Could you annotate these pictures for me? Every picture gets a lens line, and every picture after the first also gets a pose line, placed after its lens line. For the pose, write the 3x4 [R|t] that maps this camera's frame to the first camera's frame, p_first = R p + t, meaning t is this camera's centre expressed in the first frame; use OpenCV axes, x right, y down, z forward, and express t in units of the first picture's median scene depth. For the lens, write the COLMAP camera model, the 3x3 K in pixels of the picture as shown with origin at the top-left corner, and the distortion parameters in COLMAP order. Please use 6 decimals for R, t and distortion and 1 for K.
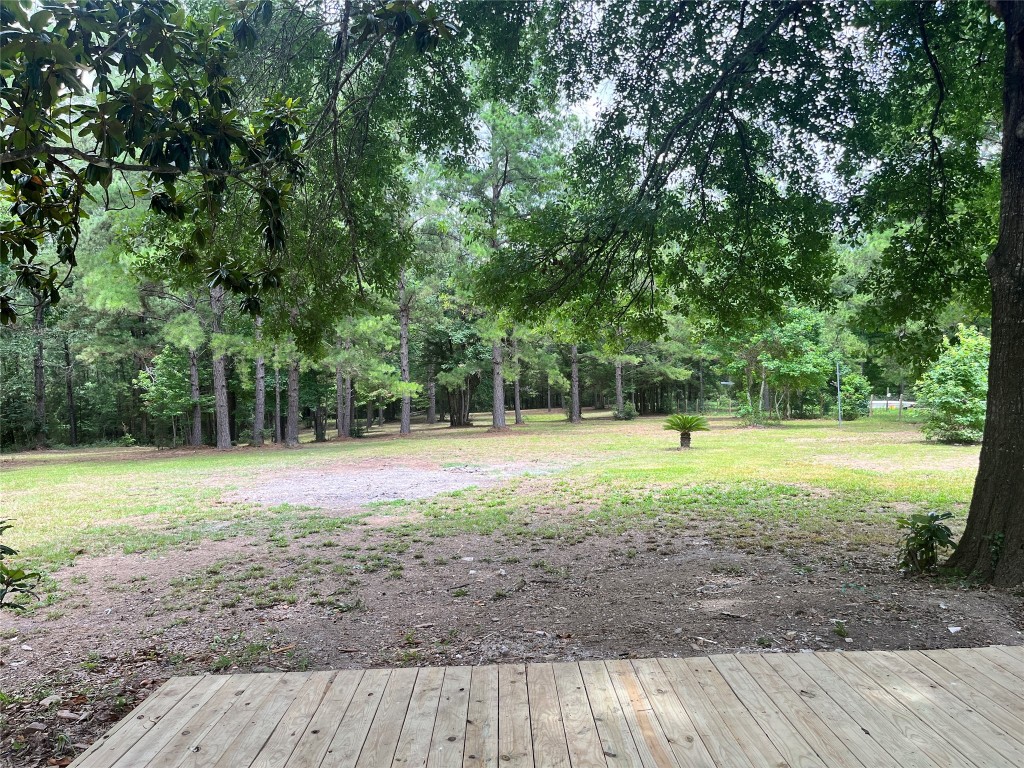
lens RADIAL K [[781.1, 0, 510.5], [0, 781.1, 383.0], [0, 0, 1]] dist [0.053471, -0.065069]
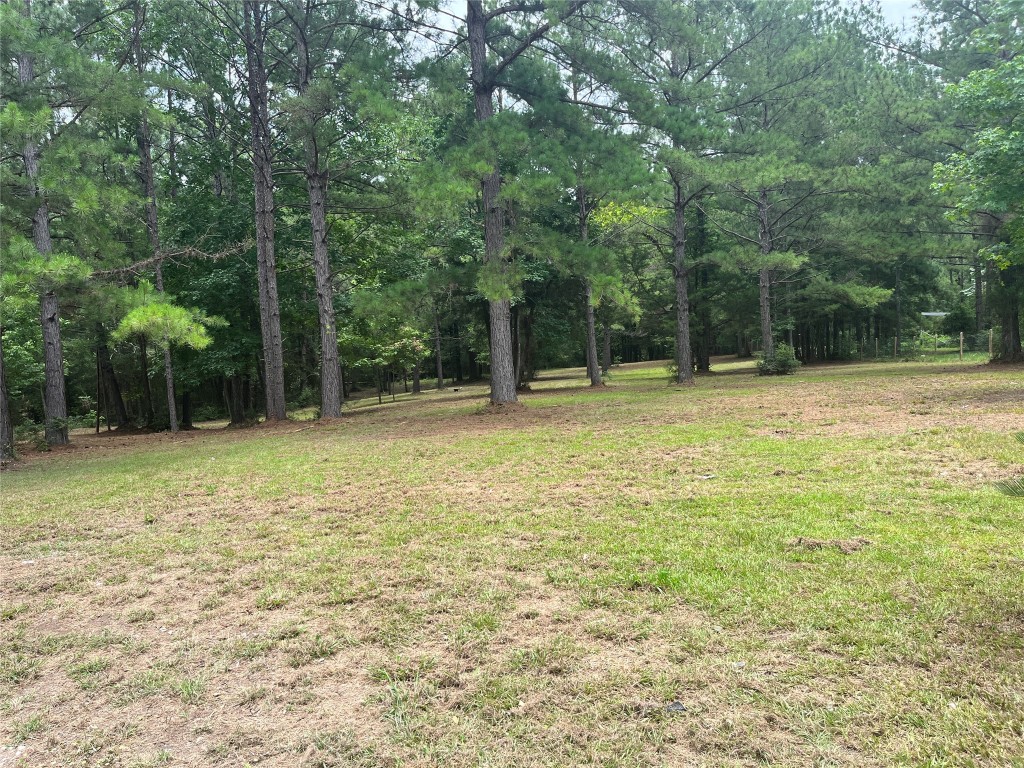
lens RADIAL K [[781.1, 0, 514.5], [0, 781.1, 387.5], [0, 0, 1]] dist [0.053471, -0.065069]
pose [[0.982713, -0.026463, -0.183234, 0.053058], [0.038451, 0.997324, 0.062185, 0.011009], [0.181098, -0.068155, 0.981101, 0.338249]]
